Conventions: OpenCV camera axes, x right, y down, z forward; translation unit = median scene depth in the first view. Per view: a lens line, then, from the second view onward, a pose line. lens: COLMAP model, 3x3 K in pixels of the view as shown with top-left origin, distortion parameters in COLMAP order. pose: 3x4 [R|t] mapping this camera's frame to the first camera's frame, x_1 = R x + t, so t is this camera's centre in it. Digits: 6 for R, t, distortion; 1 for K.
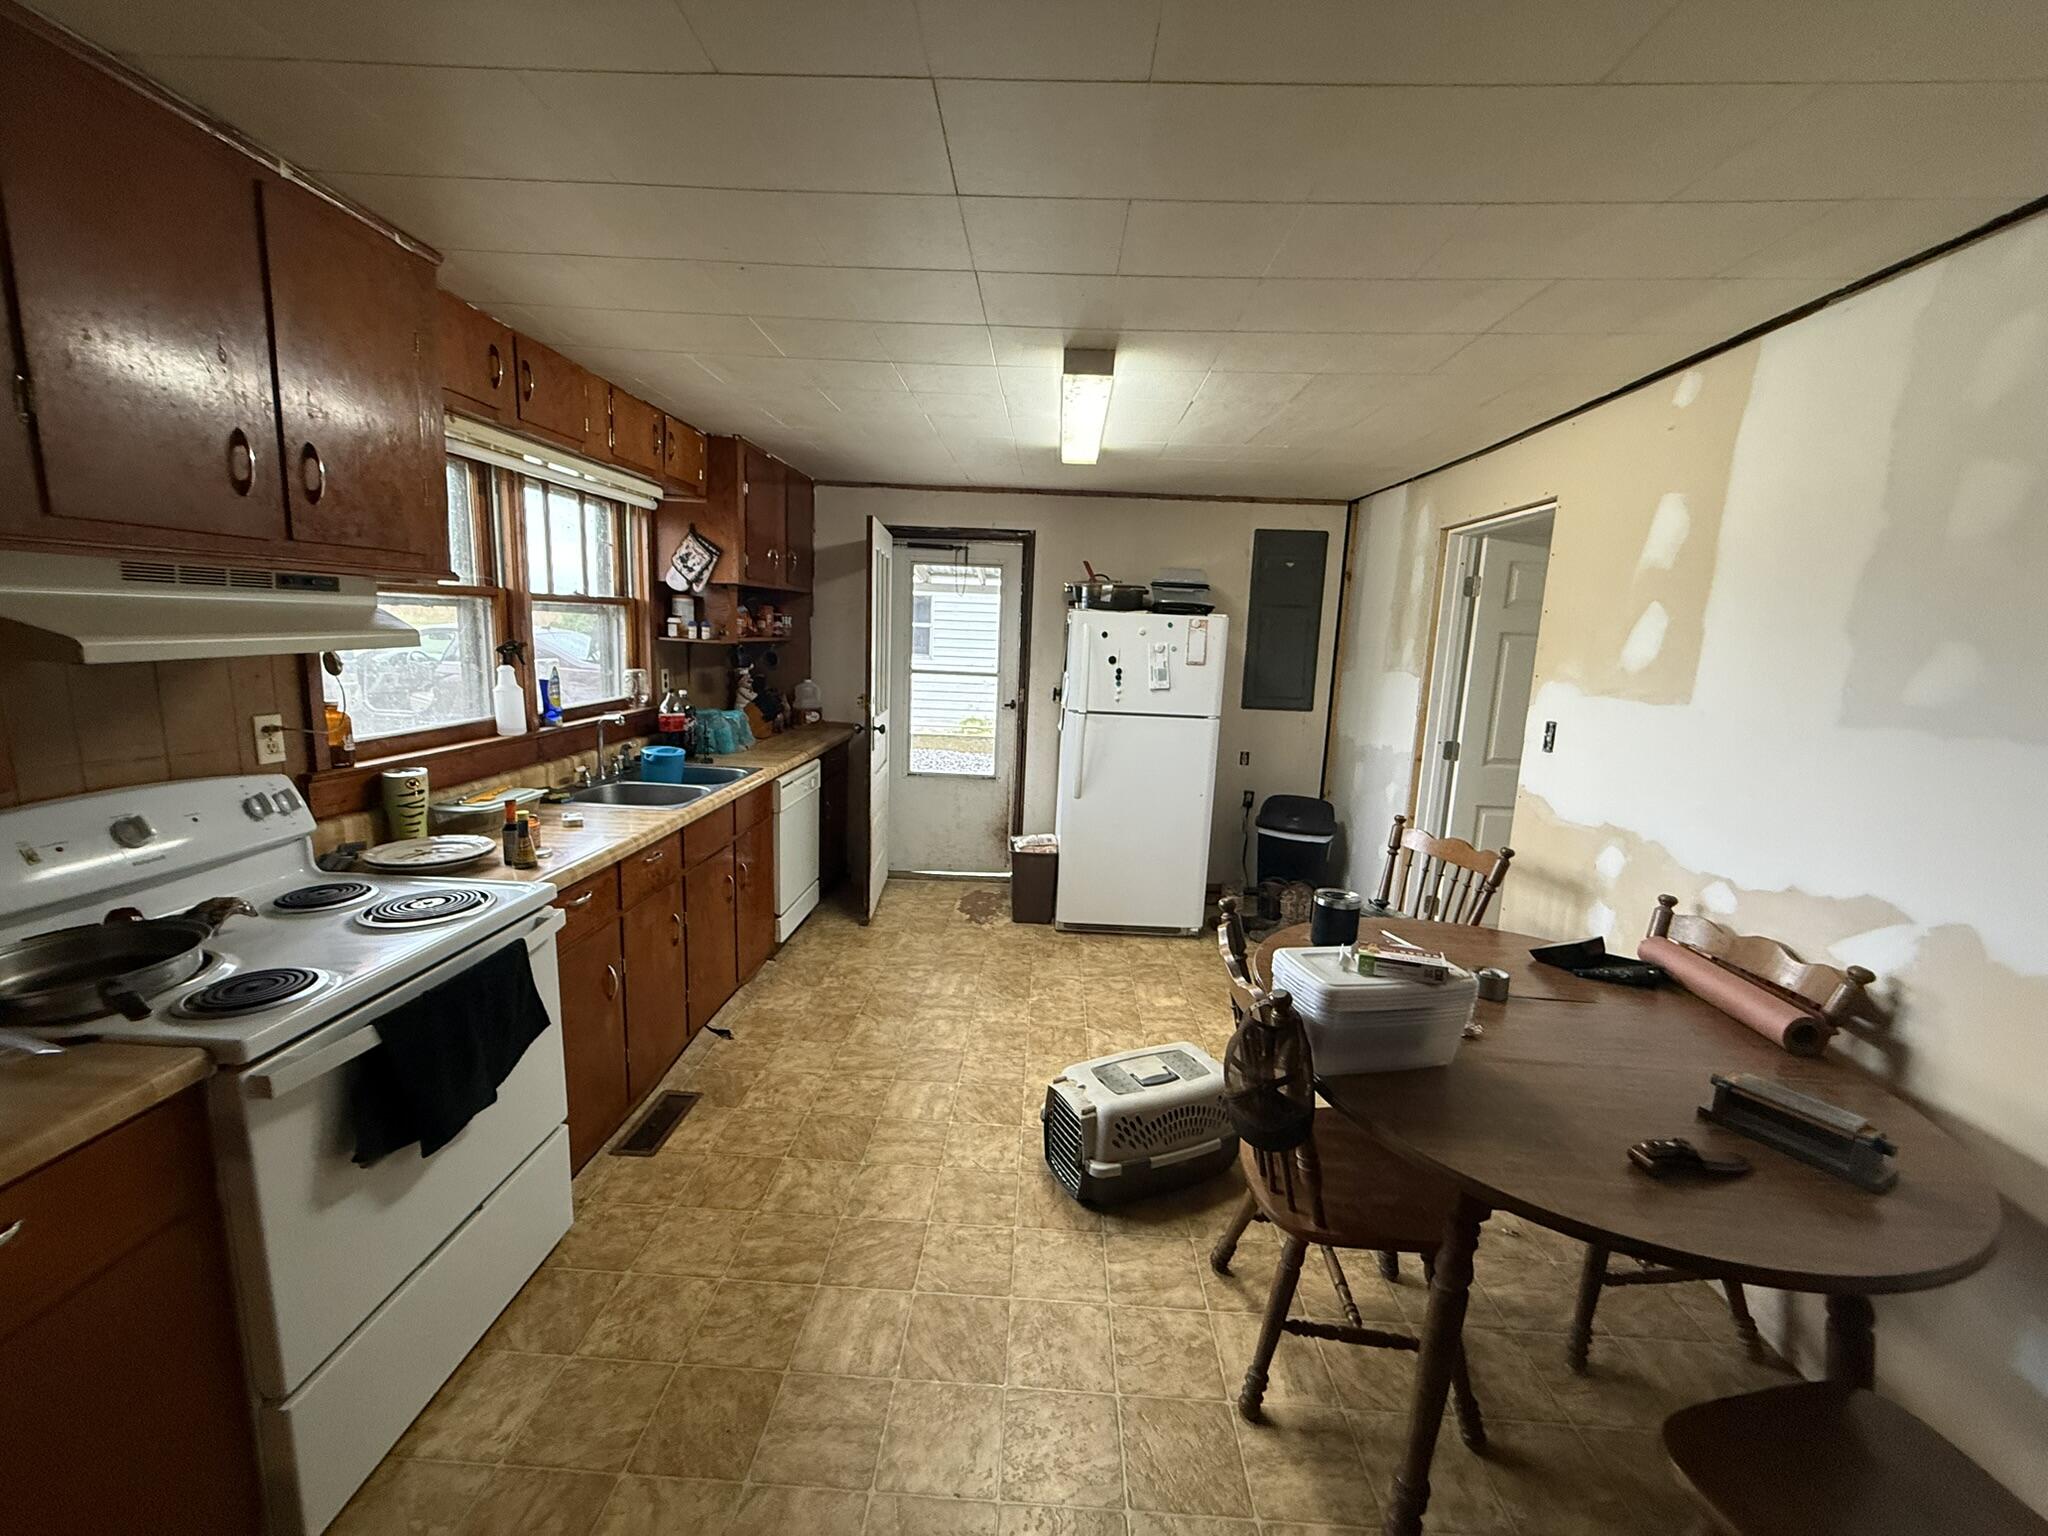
lens RADIAL K [[821.0, 0, 1018.0], [0, 821.0, 766.4], [0, 0, 1]] dist [0.000947, 0.000009]
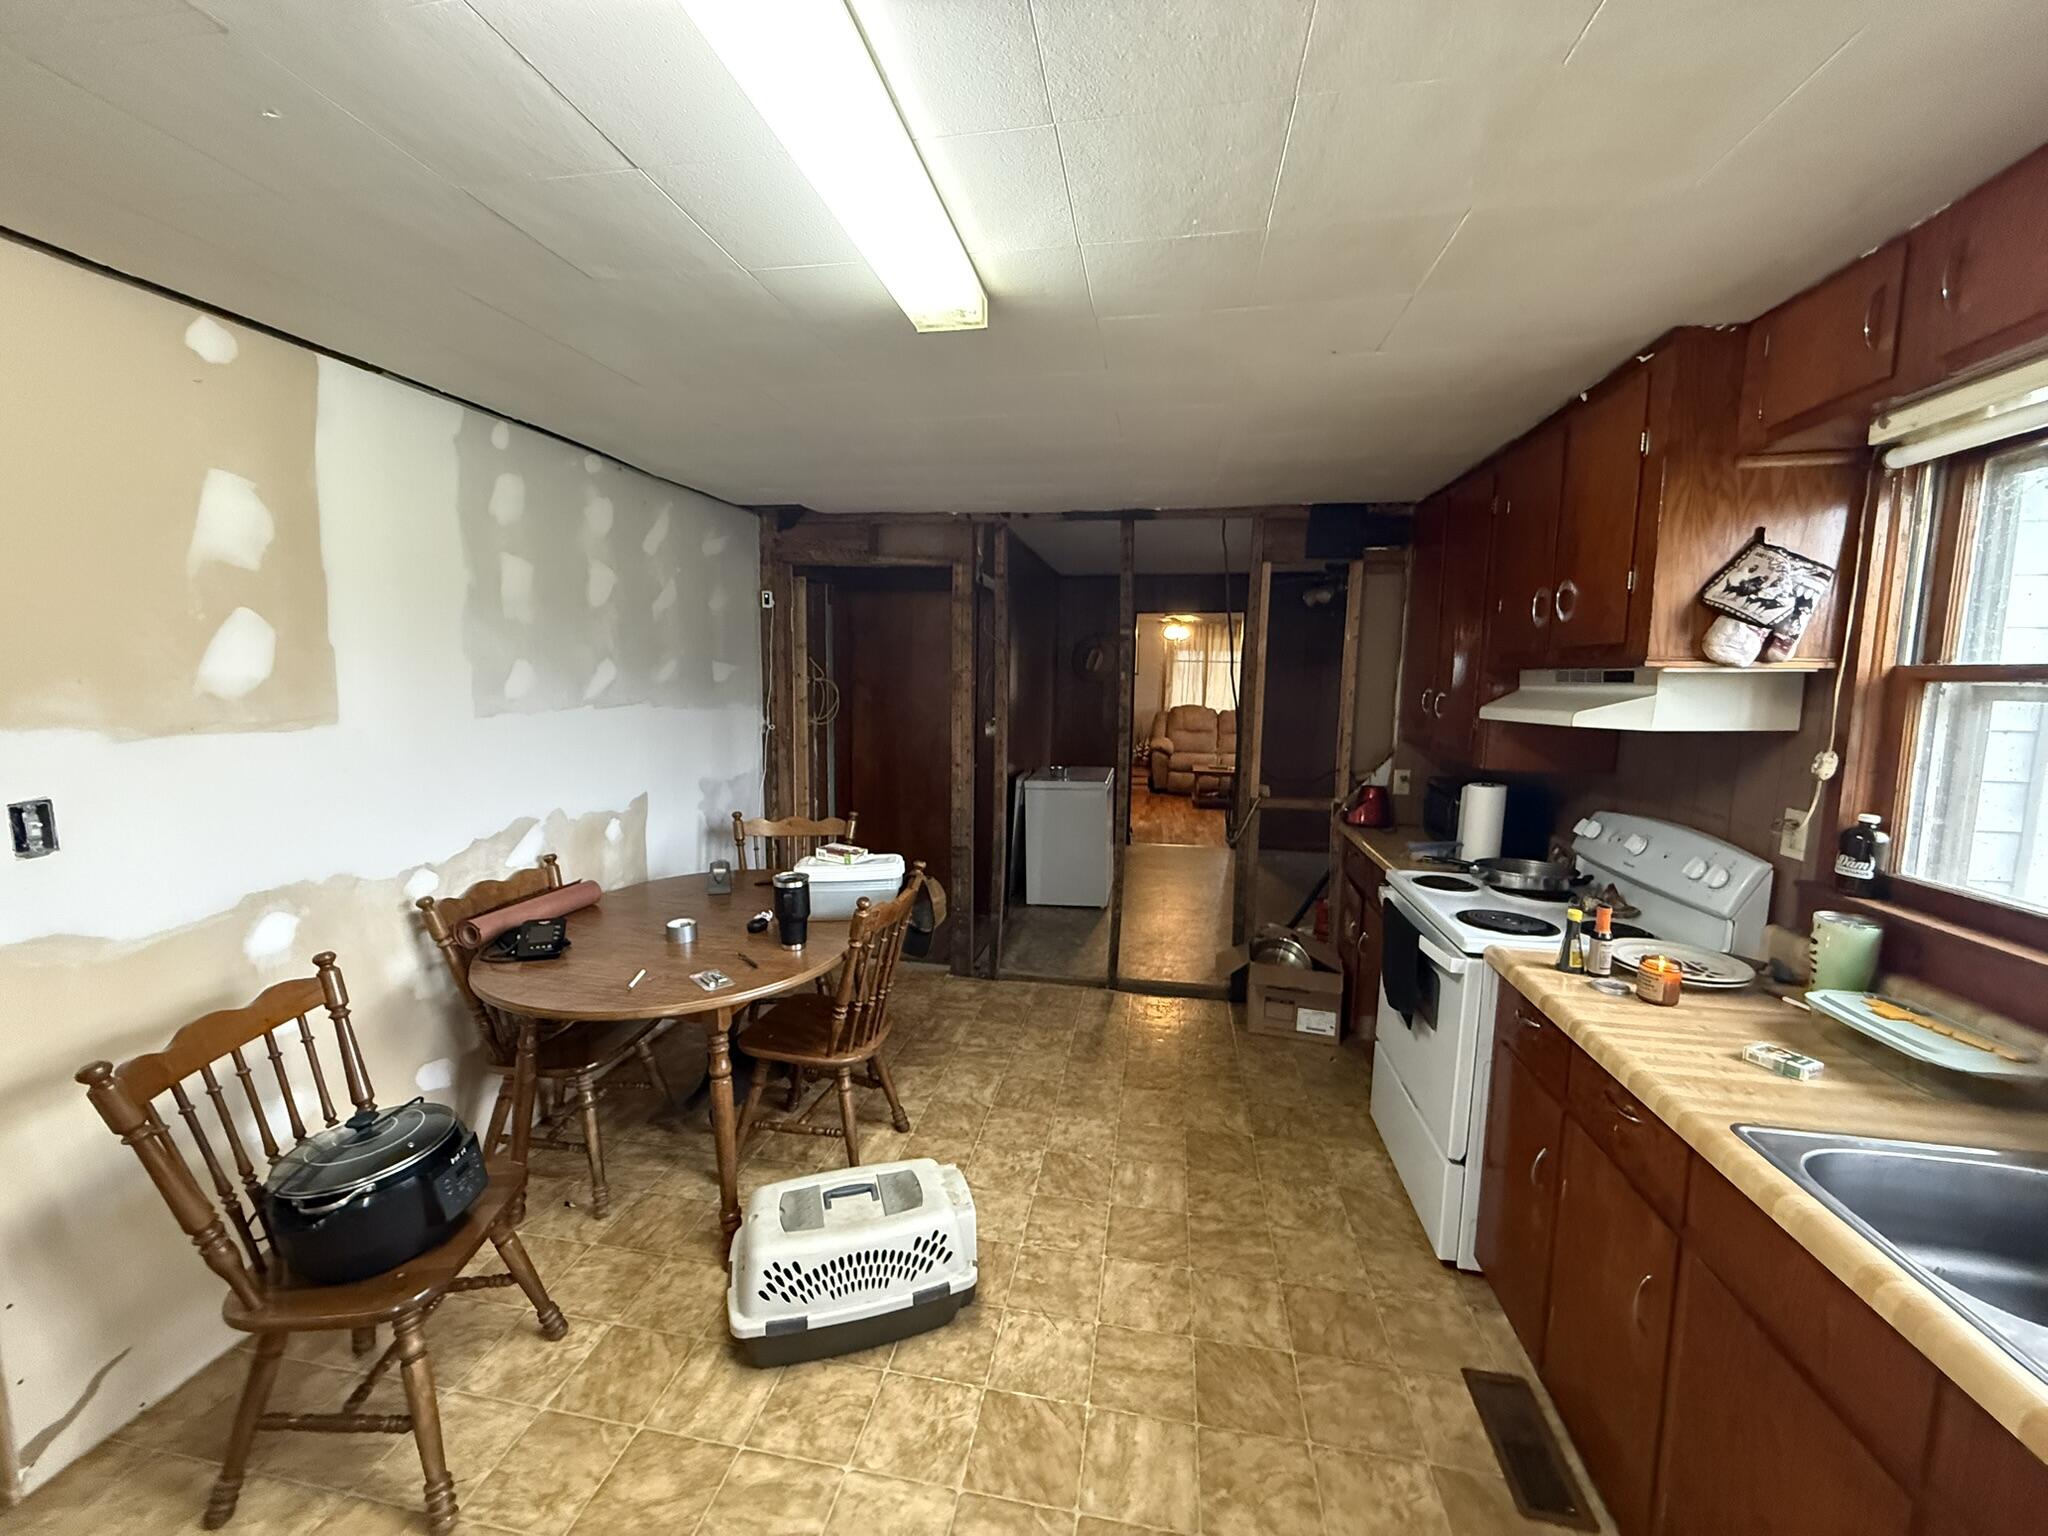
lens RADIAL K [[821.0, 0, 1018.0], [0, 821.0, 766.4], [0, 0, 1]] dist [0.000947, 0.000009]
pose [[-0.989507, -0.067063, 0.127976, -0.086463], [-0.028806, 0.959538, 0.280100, -0.302222], [-0.141583, 0.273475, -0.951402, 1.720211]]
